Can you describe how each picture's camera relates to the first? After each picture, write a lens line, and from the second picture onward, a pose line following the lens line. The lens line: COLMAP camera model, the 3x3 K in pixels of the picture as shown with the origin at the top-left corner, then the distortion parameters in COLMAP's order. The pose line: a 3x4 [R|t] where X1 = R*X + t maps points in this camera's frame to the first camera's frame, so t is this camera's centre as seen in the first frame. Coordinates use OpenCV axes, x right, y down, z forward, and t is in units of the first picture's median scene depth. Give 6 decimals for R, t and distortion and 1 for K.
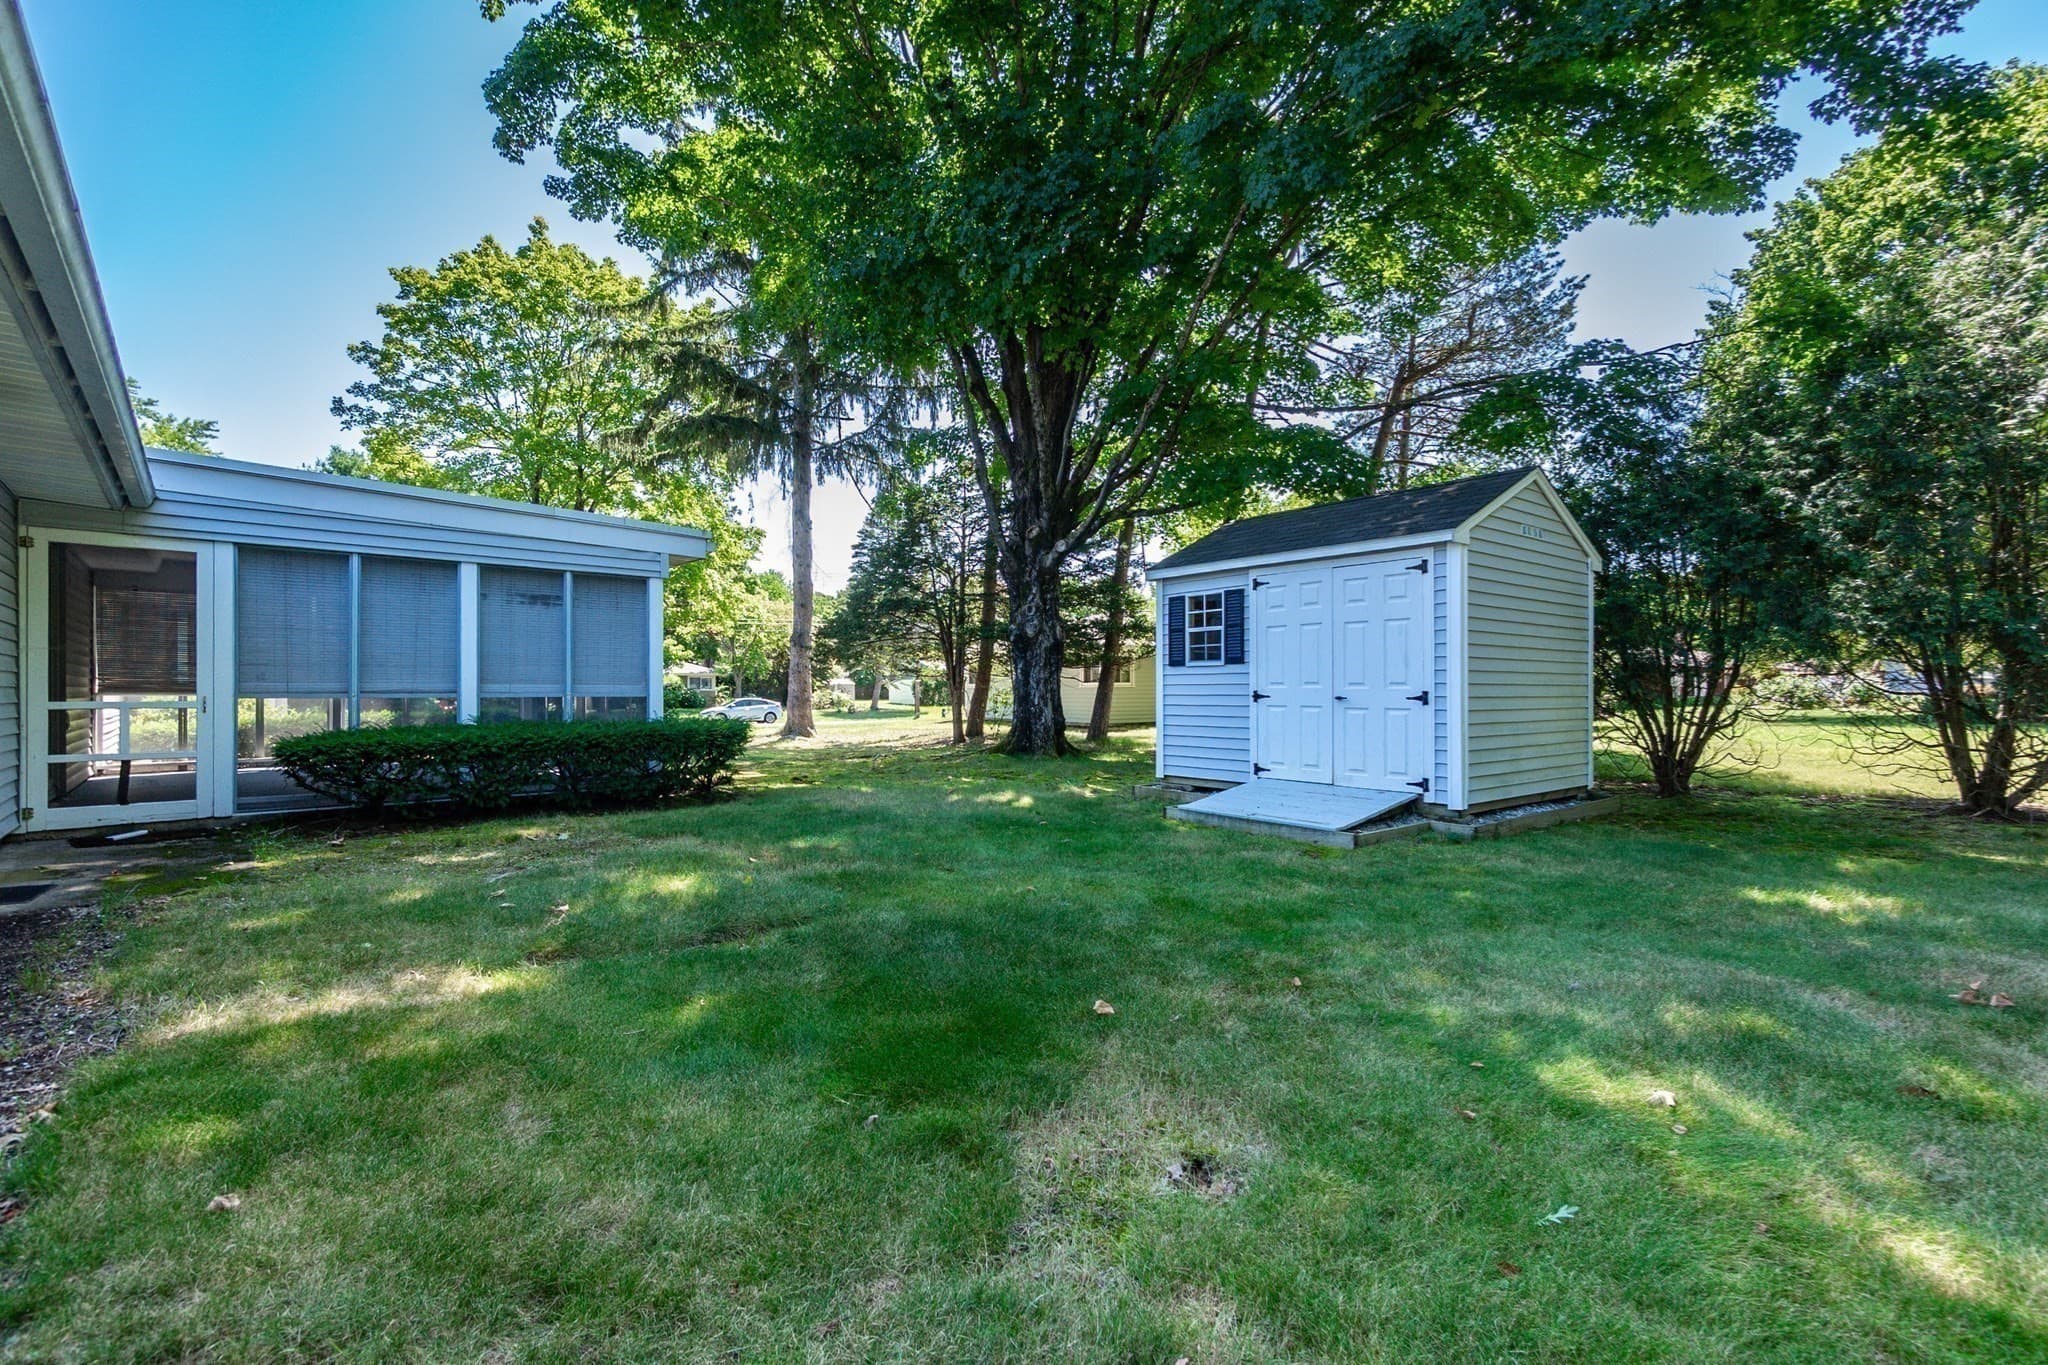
lens RADIAL K [[927.0, 0, 1024.0], [0, 927.0, 682.5], [0, 0, 1]] dist [-0.002239, -0.000400]
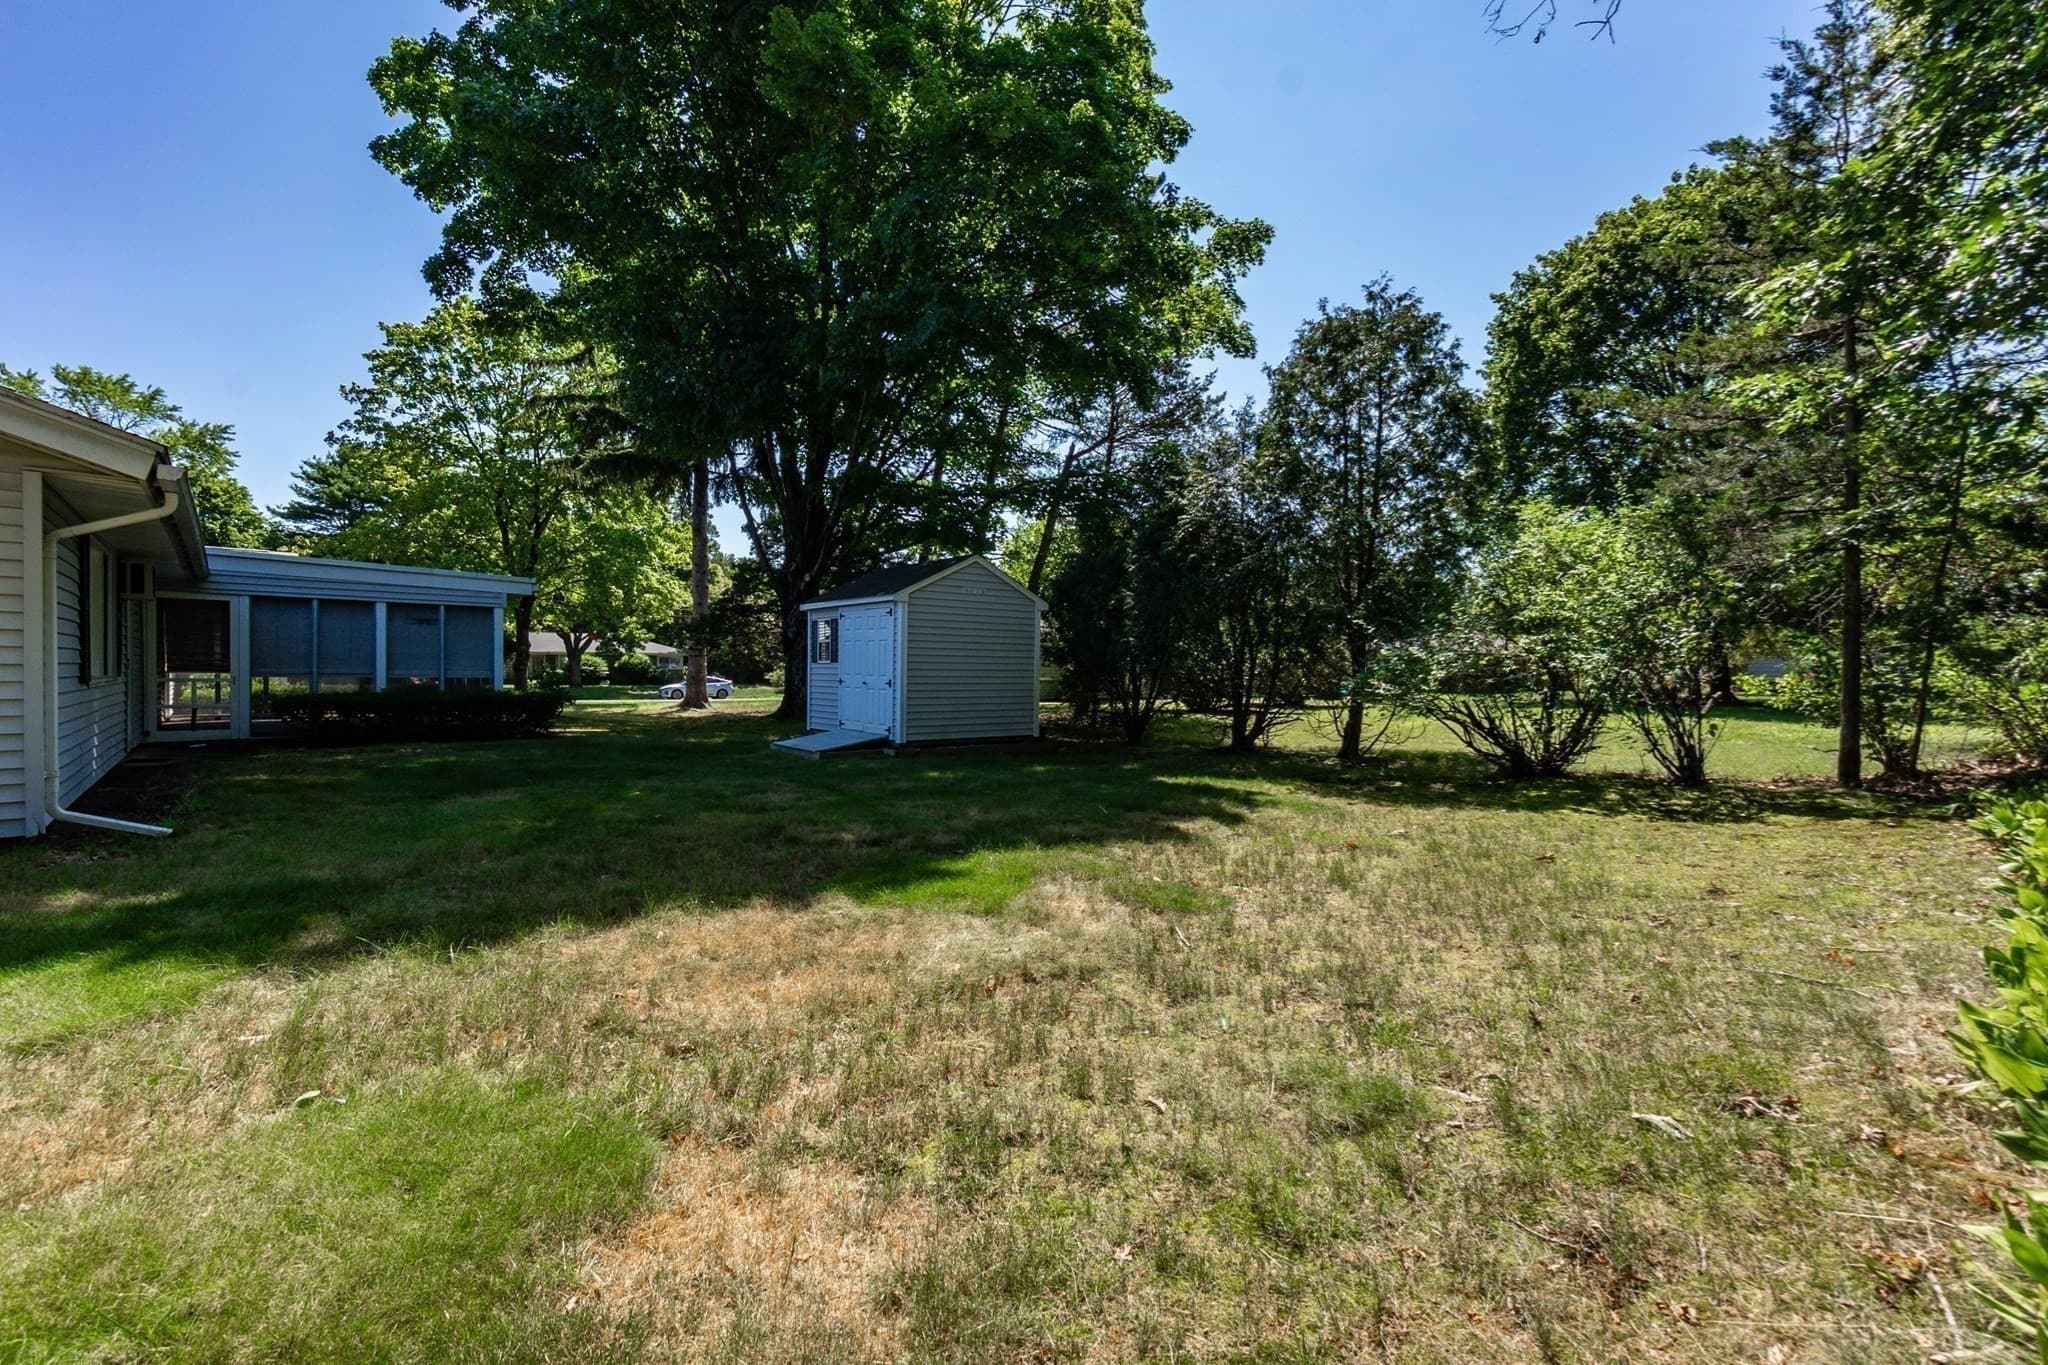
lens RADIAL K [[919.6, 0, 1002.3], [0, 919.6, 682.2], [0, 0, 1]] dist [0.017239, -0.000071]
pose [[0.999533, 0.011525, -0.028309, 0.524409], [-0.010925, 0.999714, 0.021257, -0.020944], [0.028546, -0.020938, 0.999373, -0.609794]]
